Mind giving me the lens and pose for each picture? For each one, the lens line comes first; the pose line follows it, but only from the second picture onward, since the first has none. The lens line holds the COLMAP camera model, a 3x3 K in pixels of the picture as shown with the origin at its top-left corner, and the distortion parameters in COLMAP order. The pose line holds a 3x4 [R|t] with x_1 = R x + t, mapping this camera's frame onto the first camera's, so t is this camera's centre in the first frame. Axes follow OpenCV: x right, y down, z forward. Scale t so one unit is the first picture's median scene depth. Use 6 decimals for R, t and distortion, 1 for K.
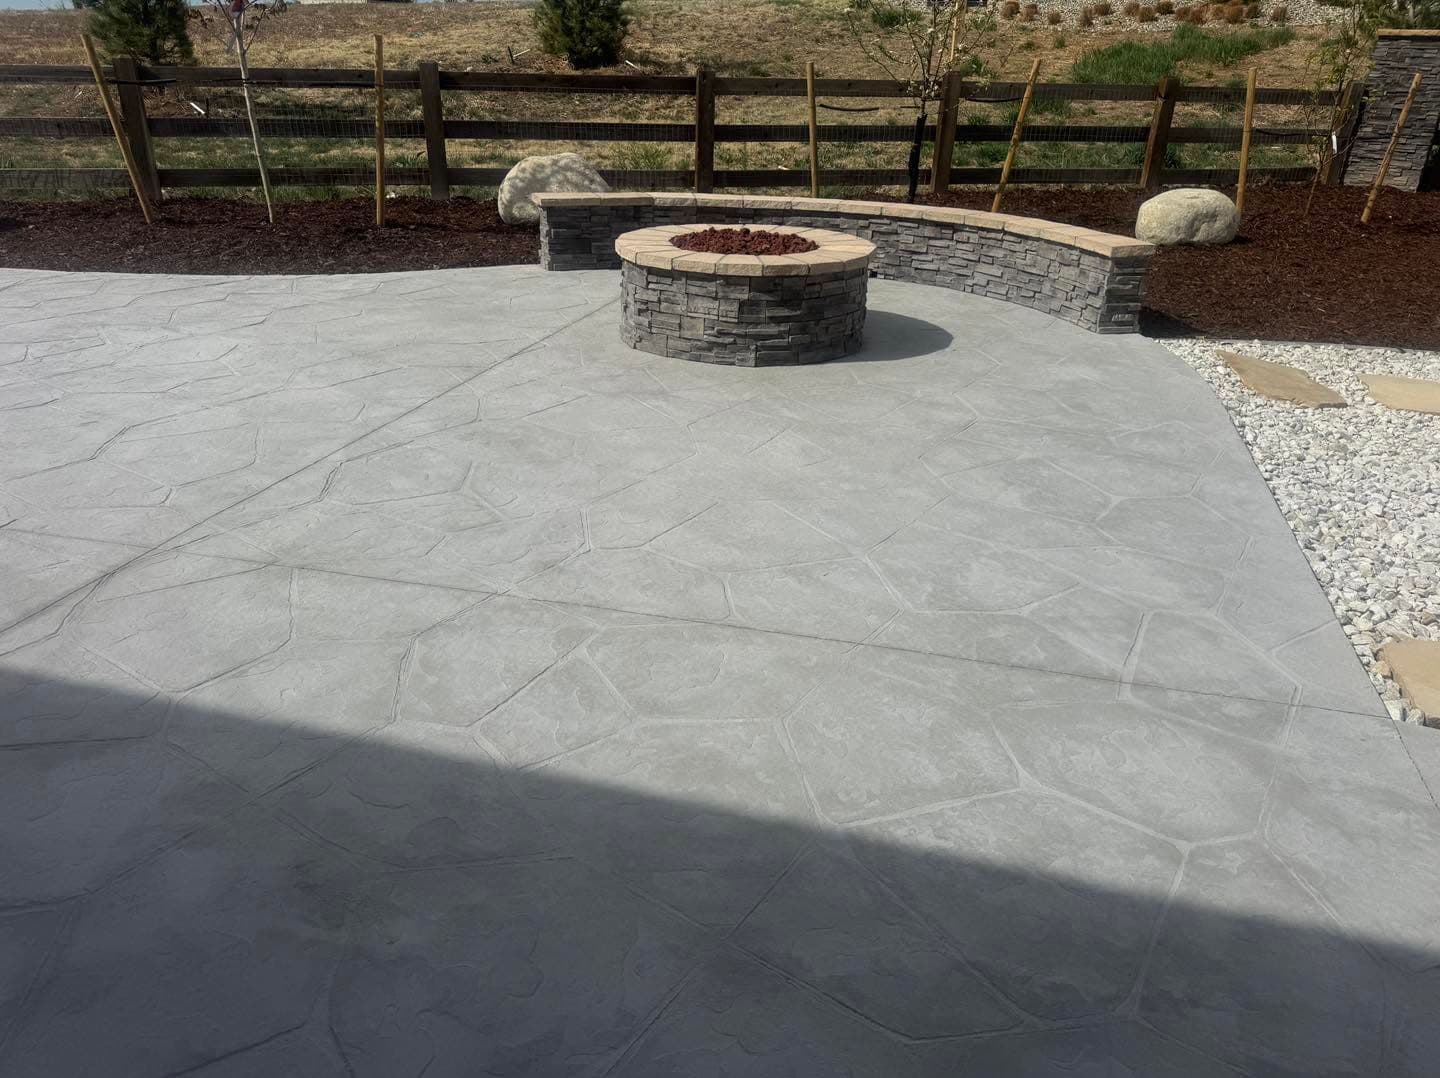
lens RADIAL K [[1053.4, 0, 720.0], [0, 1053.4, 539.0], [0, 0, 1]] dist [0.030167, -0.000183]
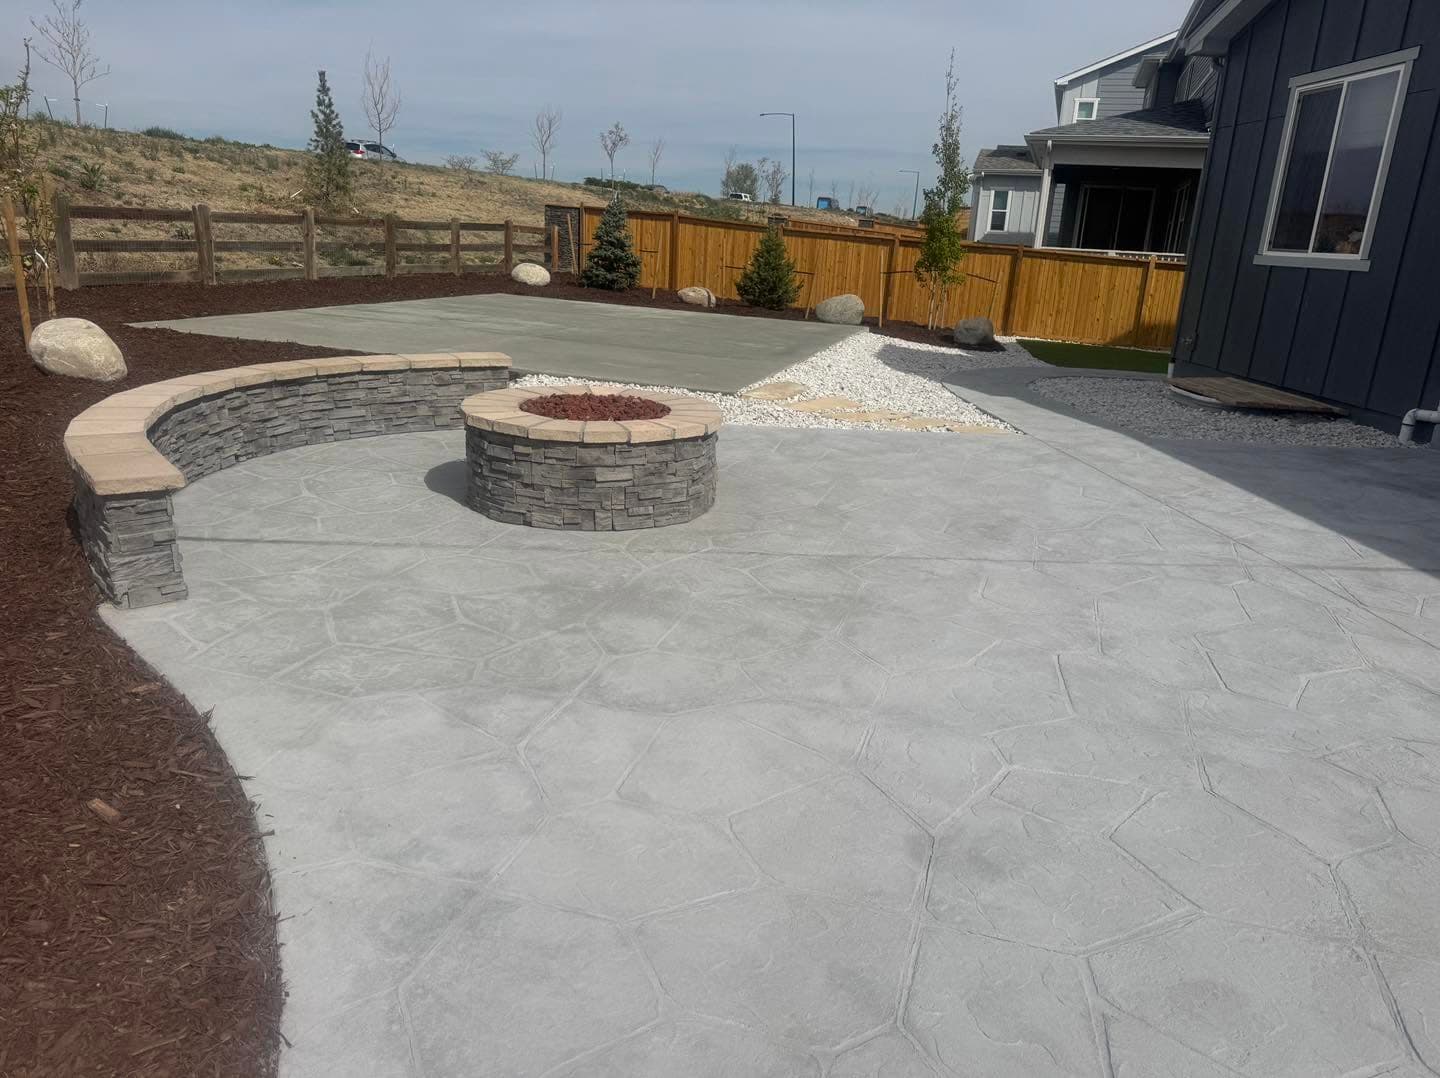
lens RADIAL K [[1004.6, 0, 720.0], [0, 1004.6, 539.0], [0, 0, 1]] dist [-0.003464, -0.001405]
pose [[-0.292823, -0.313773, 0.903217, -0.757060], [0.338187, 0.849578, 0.404779, -0.431624], [-0.894362, 0.423985, -0.142663, 0.904621]]
